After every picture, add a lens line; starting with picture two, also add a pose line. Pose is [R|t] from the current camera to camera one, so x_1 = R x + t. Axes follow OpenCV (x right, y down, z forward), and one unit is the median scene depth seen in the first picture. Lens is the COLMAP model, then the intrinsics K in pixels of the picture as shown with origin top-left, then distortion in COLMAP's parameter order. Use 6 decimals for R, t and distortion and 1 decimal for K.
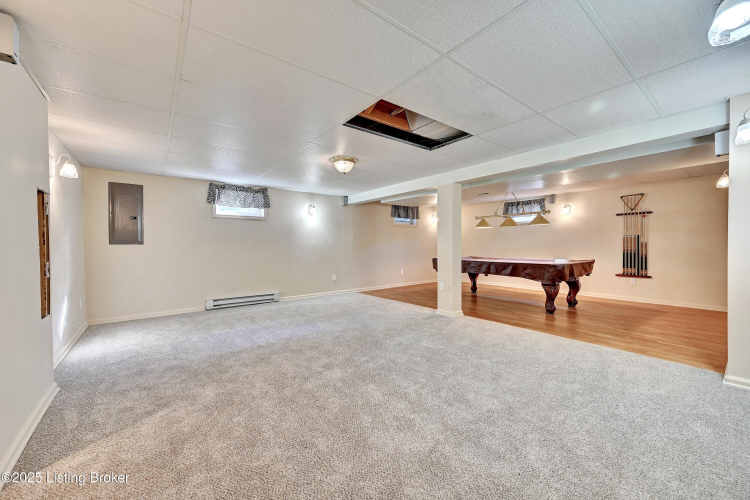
lens RADIAL K [[292.4, 0, 371.8], [0, 292.4, 249.7], [0, 0, 1]] dist [0.001255, -0.000393]
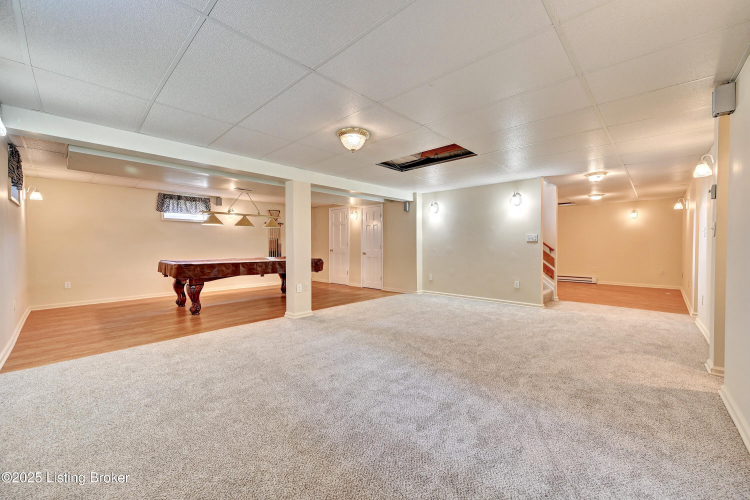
lens RADIAL K [[292.4, 0, 372.6], [0, 292.4, 248.5], [0, 0, 1]] dist [0.001255, -0.000393]
pose [[-0.127710, -0.003792, 0.991804, -0.496750], [0.012559, 0.999906, 0.005440, -0.002954], [-0.991732, 0.013150, -0.127650, 0.597100]]
